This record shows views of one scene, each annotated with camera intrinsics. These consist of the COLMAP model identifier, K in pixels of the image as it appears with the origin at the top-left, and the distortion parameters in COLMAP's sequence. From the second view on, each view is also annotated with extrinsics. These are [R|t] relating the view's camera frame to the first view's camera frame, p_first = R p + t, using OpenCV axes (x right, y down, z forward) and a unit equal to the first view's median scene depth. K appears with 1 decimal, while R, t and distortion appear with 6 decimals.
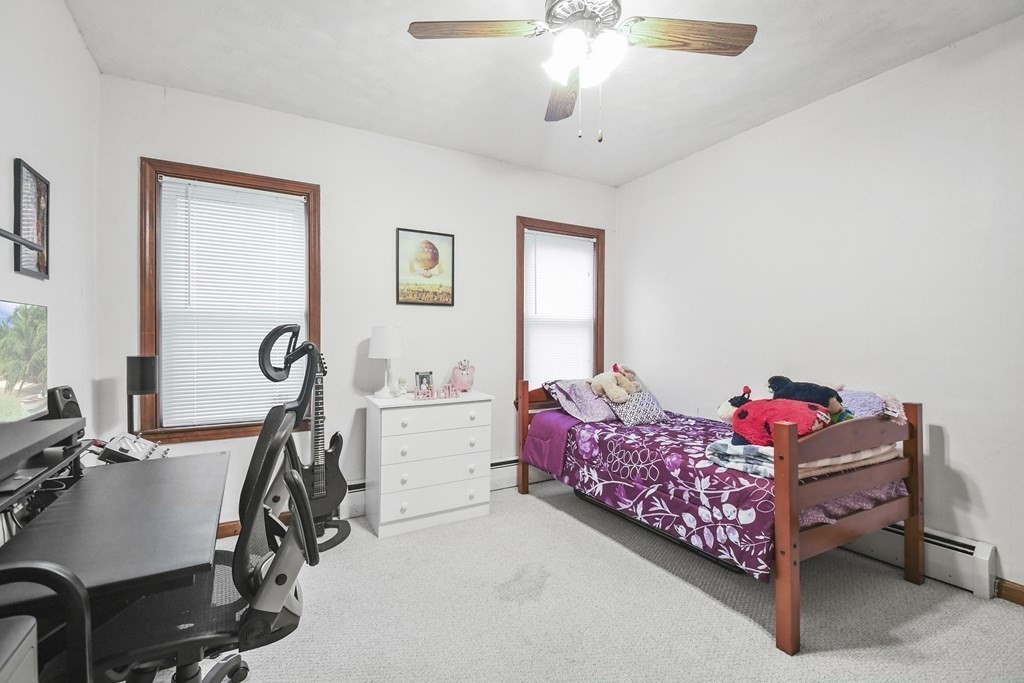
lens RADIAL K [[457.0, 0, 517.4], [0, 457.0, 338.5], [0, 0, 1]] dist [0.000966, -0.005026]
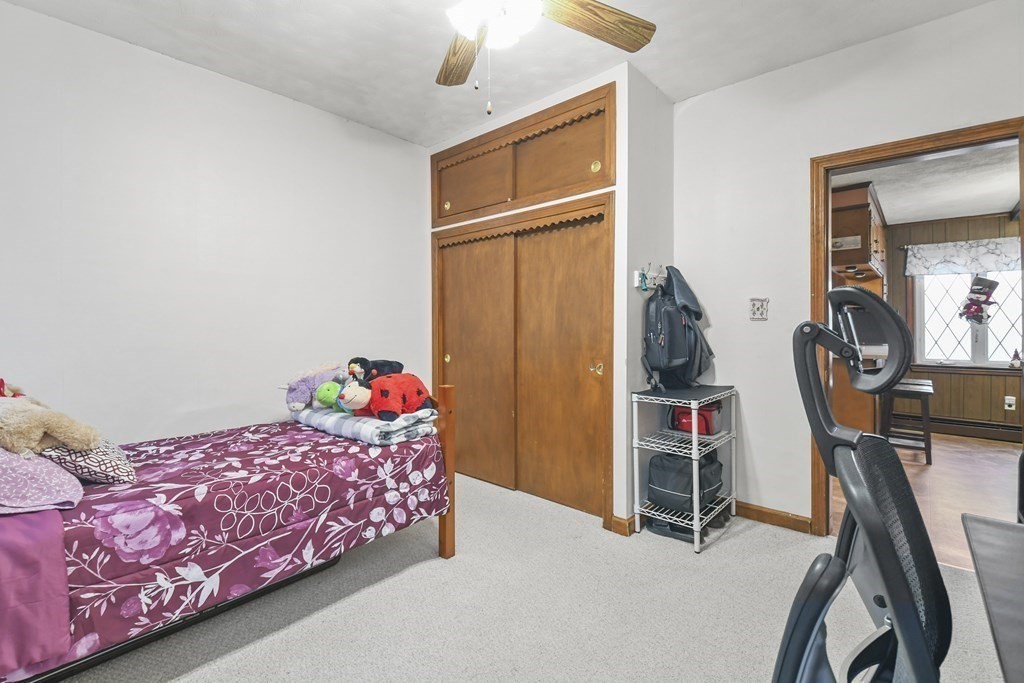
lens RADIAL K [[457.0, 0, 505.1], [0, 457.0, 317.4], [0, 0, 1]] dist [0.000966, -0.005026]
pose [[-0.318741, -0.001267, 0.947841, -0.574024], [-0.002771, 0.999996, 0.000405, -0.011607], [-0.947838, -0.002497, -0.318744, 0.999656]]
